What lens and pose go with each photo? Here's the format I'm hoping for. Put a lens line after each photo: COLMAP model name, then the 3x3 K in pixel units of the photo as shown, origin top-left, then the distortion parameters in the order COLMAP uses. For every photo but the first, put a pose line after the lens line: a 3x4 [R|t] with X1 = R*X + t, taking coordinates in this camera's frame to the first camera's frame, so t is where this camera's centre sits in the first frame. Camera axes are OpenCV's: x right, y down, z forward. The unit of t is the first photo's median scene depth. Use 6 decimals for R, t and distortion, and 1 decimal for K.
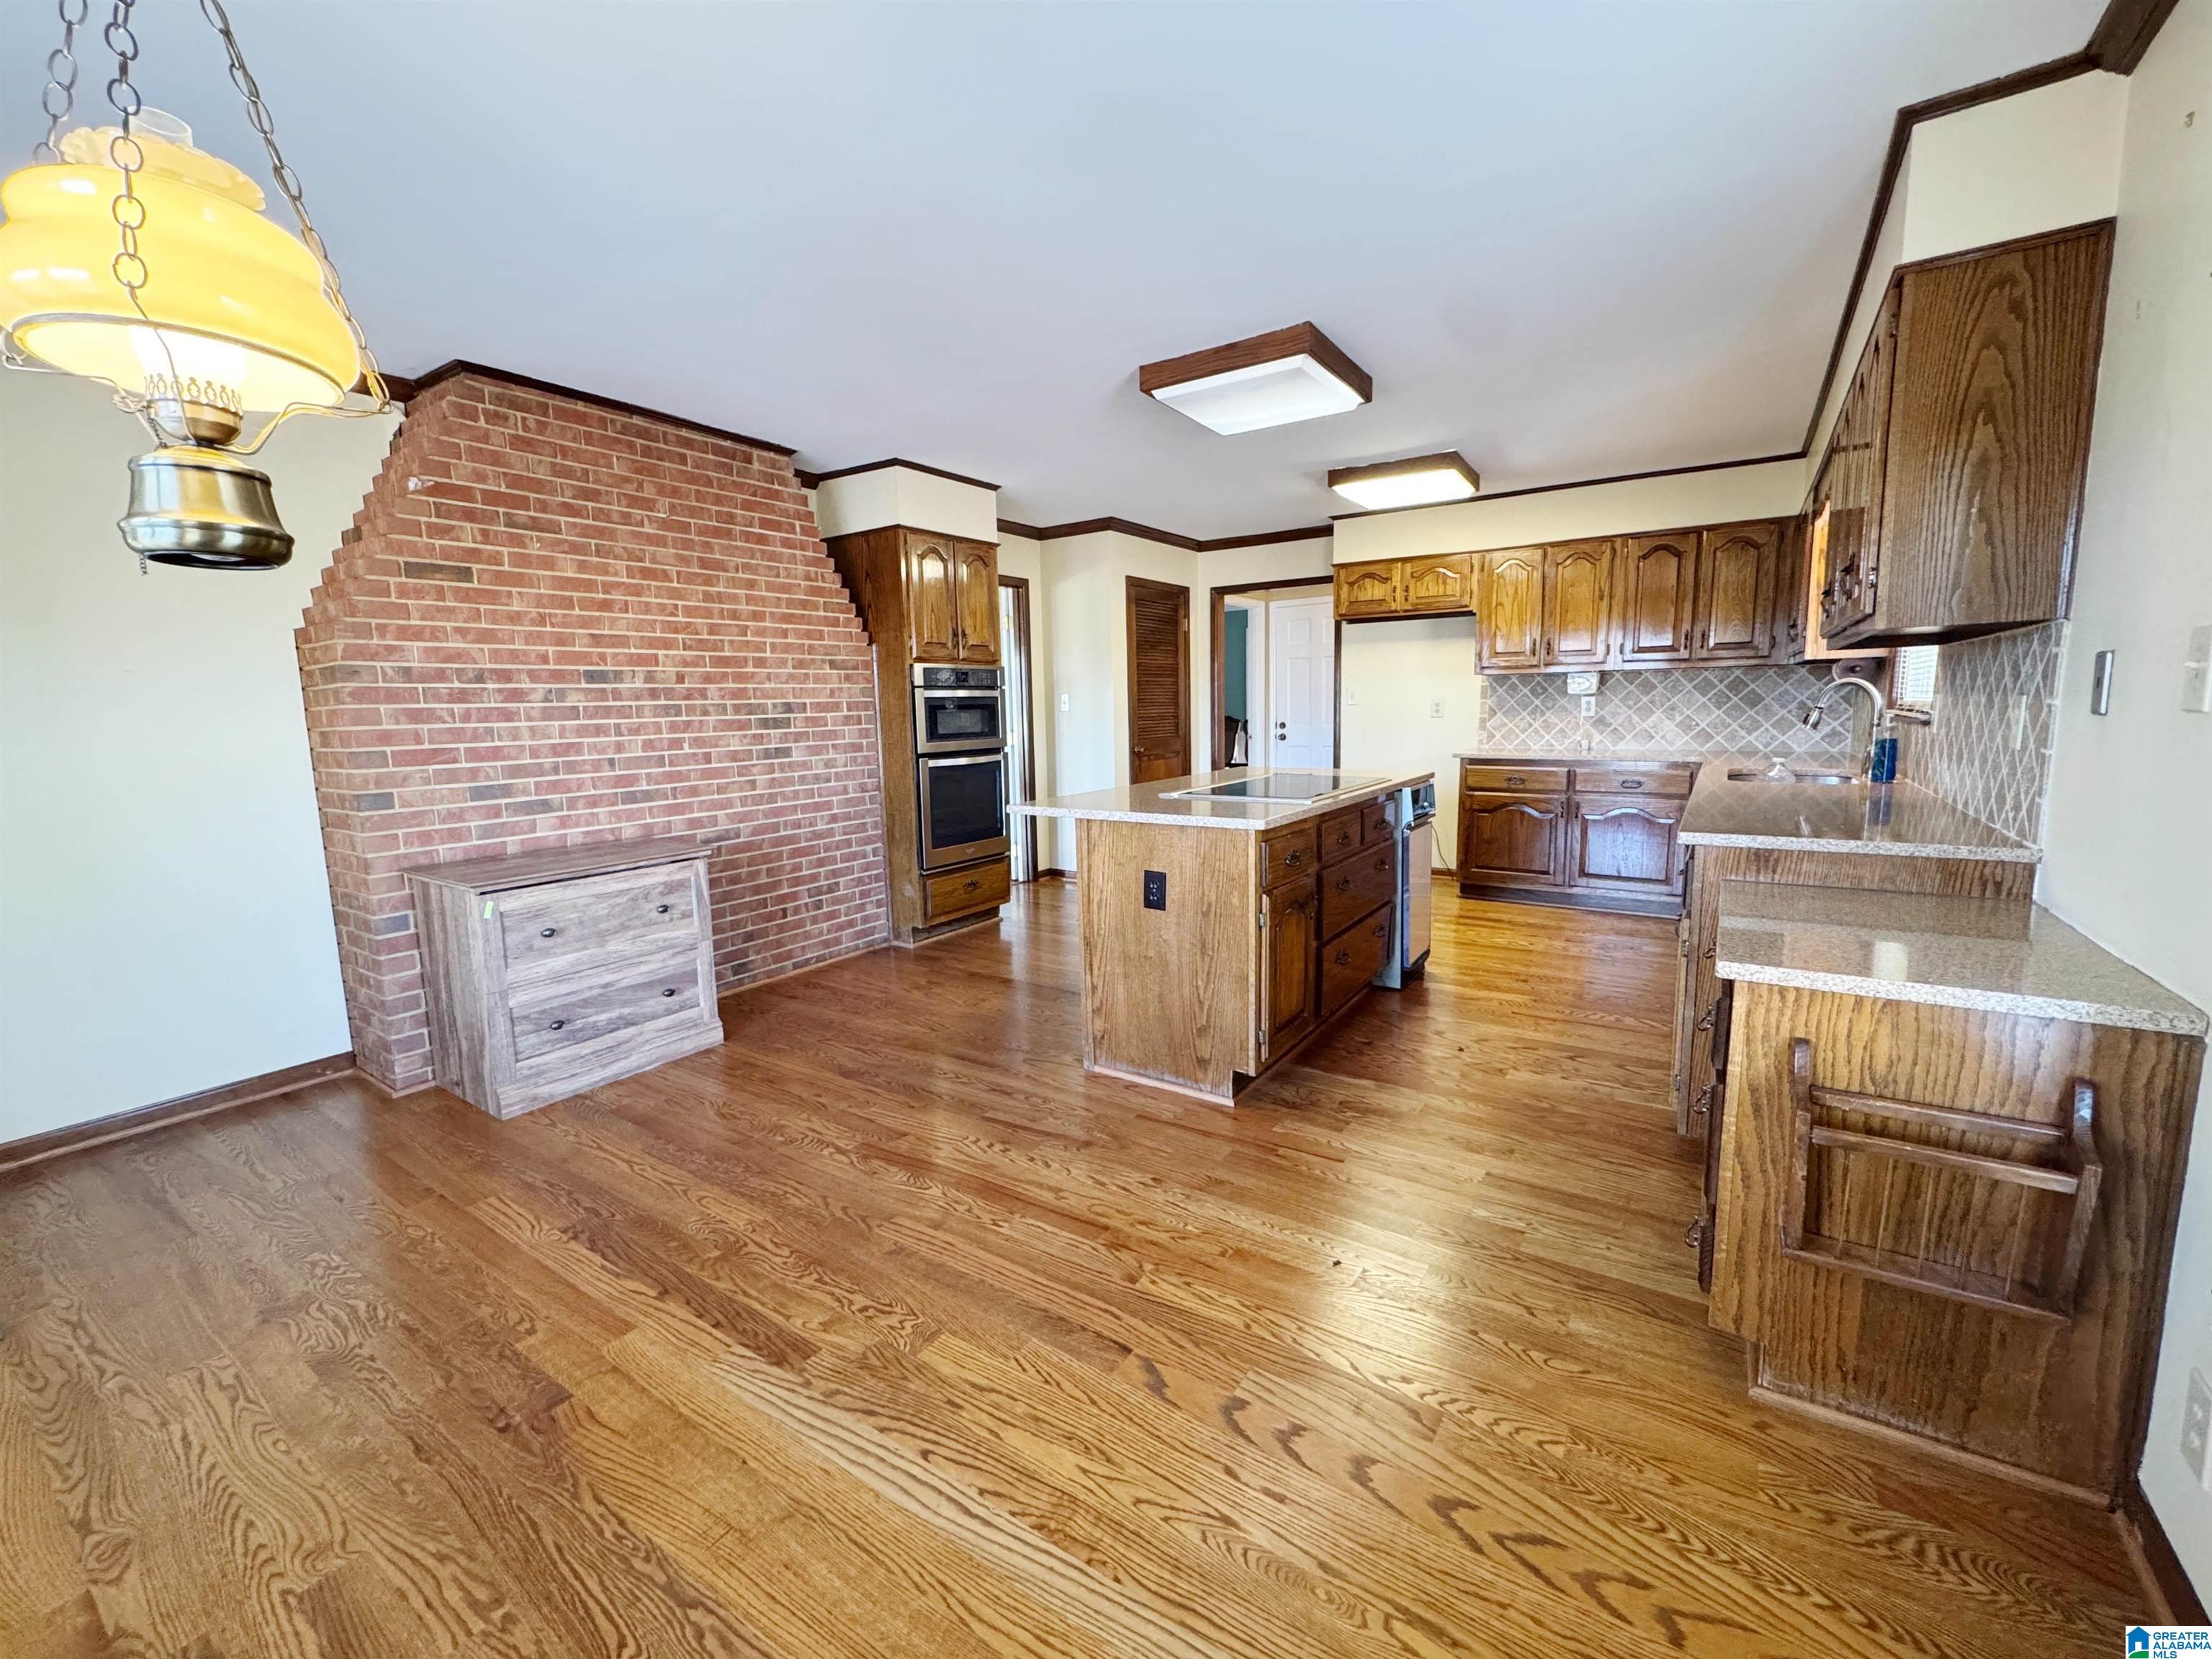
lens RADIAL K [[891.1, 0, 1103.5], [0, 891.1, 835.3], [0, 0, 1]] dist [-0.003105, -0.000054]
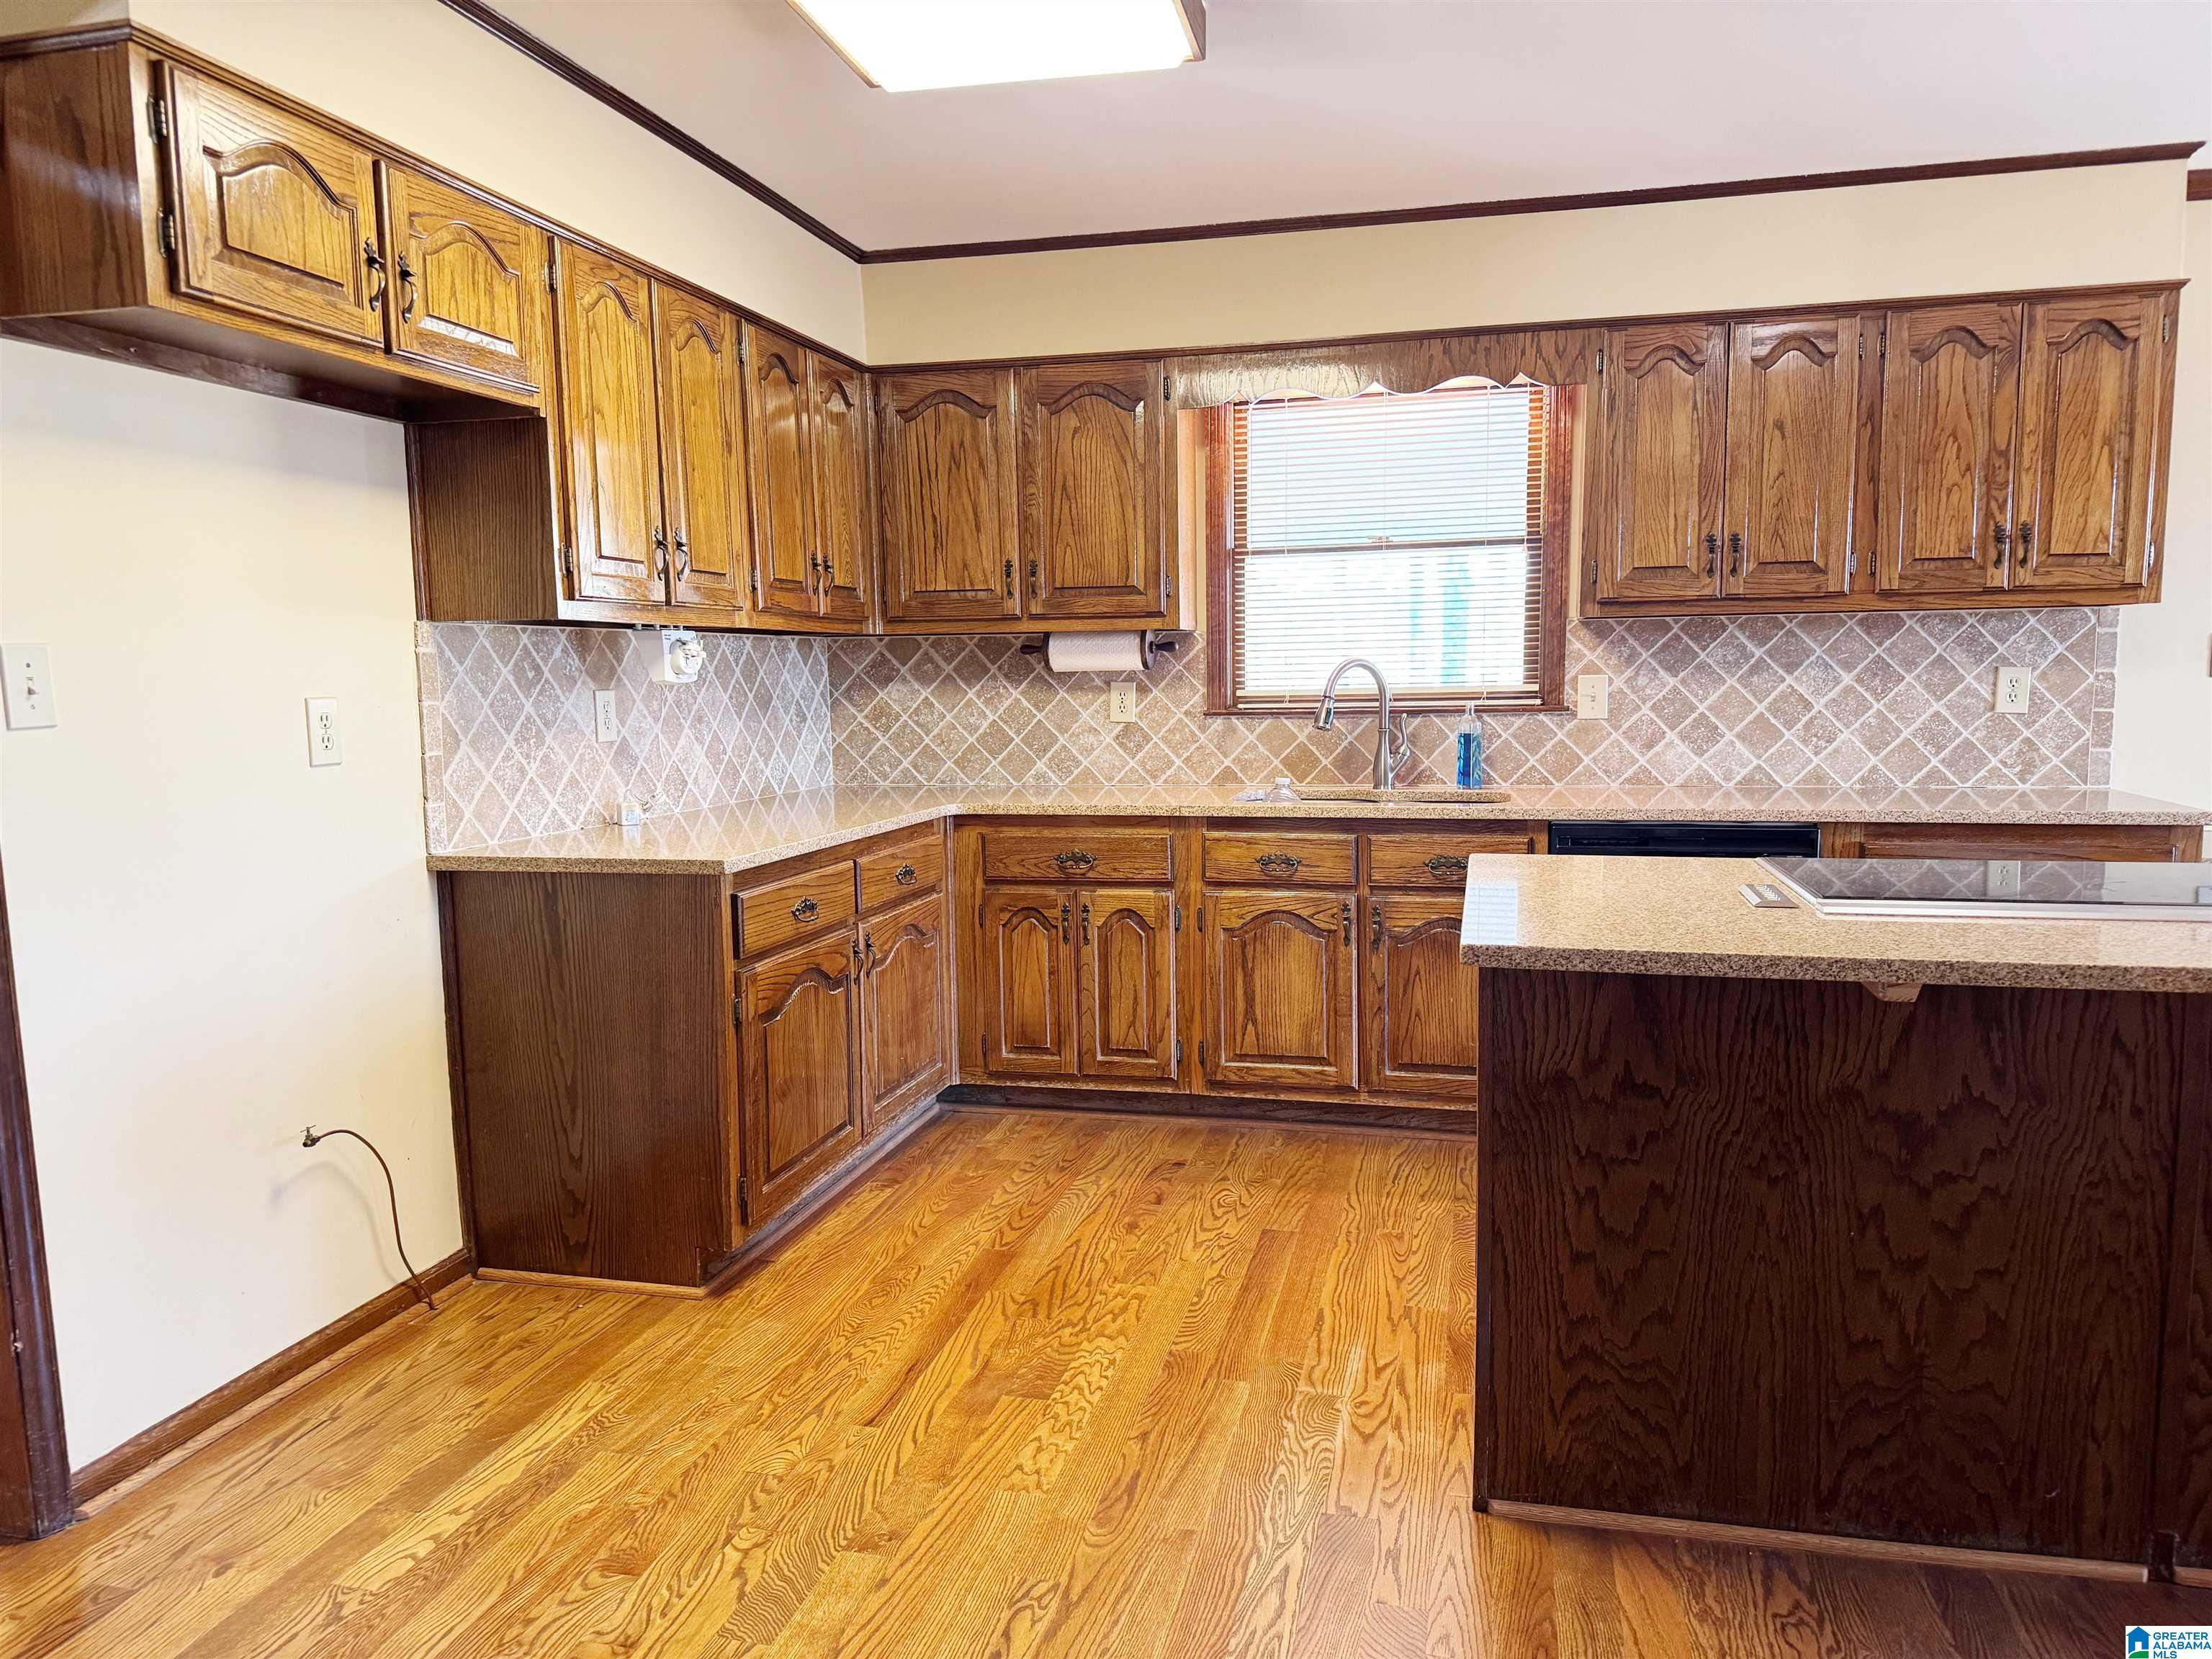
lens RADIAL K [[1569.7, 0, 1082.4], [0, 1569.7, 842.4], [0, 0, 1]] dist [0.071091, -0.088475]
pose [[-0.357381, -0.074342, 0.930995, -0.236810], [0.161421, 0.976909, 0.139973, -0.205871], [-0.919903, 0.200306, -0.337128, 1.408384]]
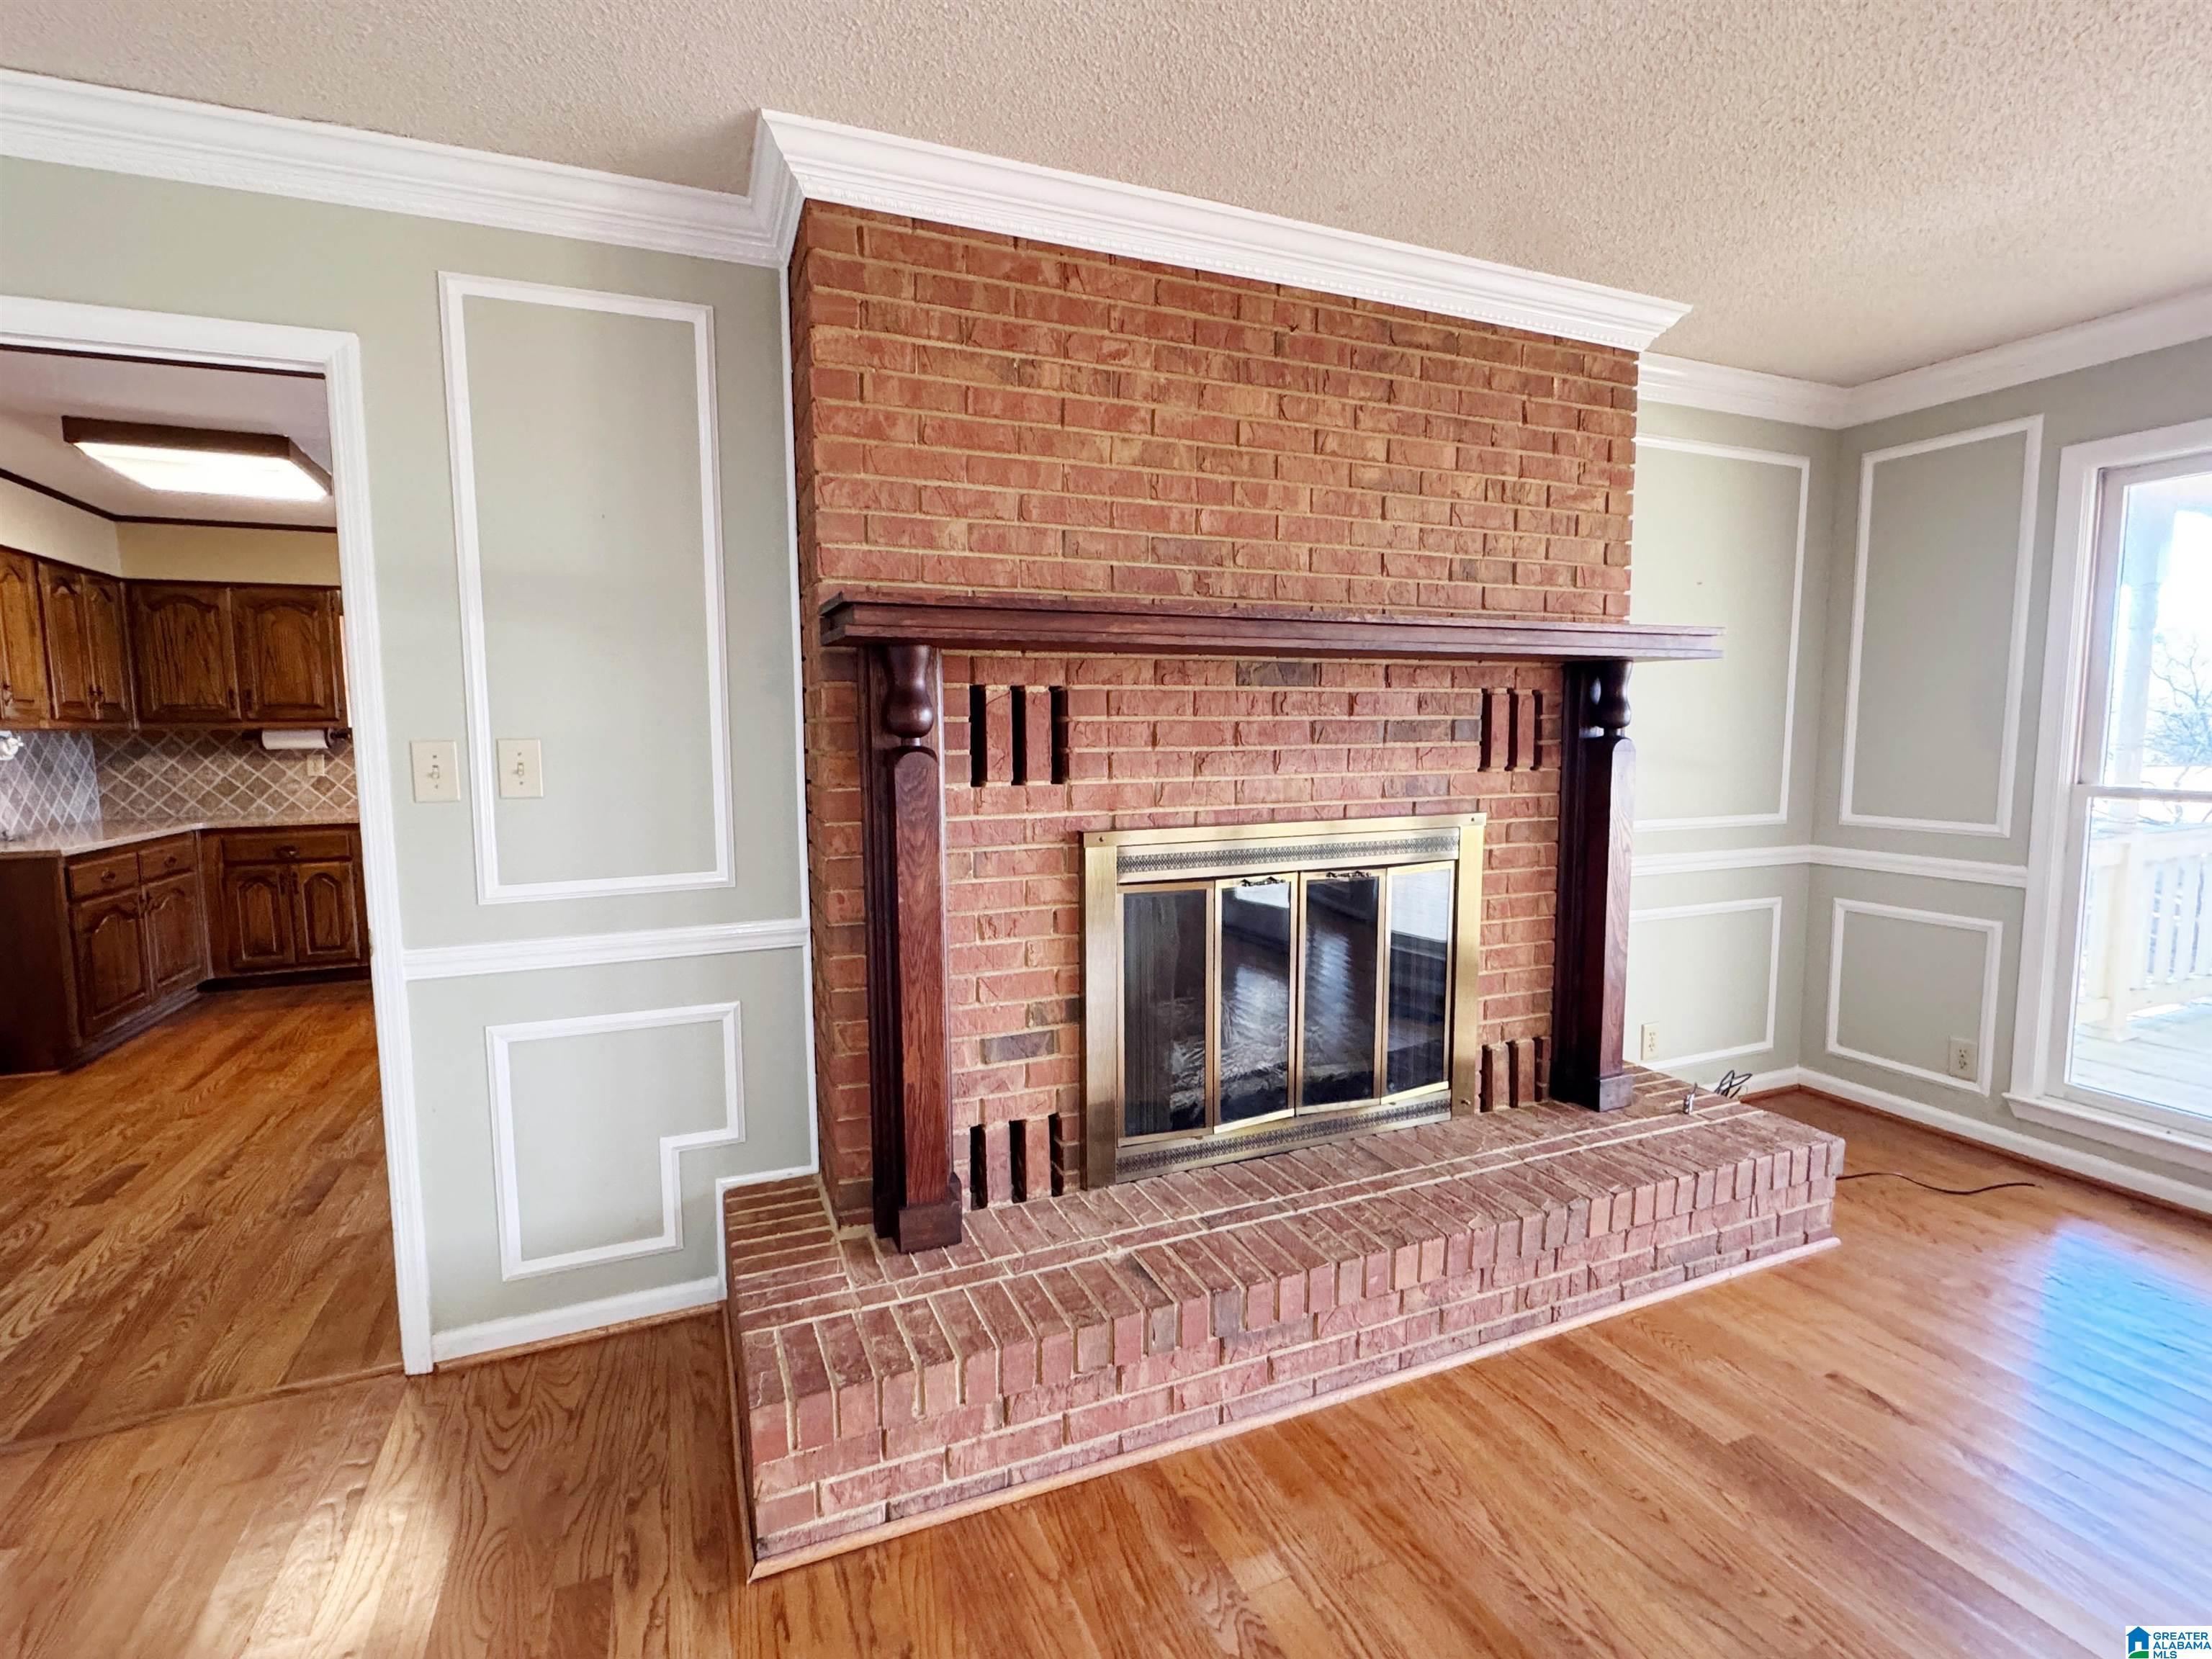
lens RADIAL K [[1048.4, 0, 1108.0], [0, 1048.4, 821.4], [0, 0, 1]] dist [0.002087, -0.002801]
pose [[-0.852733, -0.015744, 0.522110, -0.840366], [0.106401, 0.973353, 0.203131, -0.242016], [-0.511396, 0.228769, -0.828335, 1.621983]]
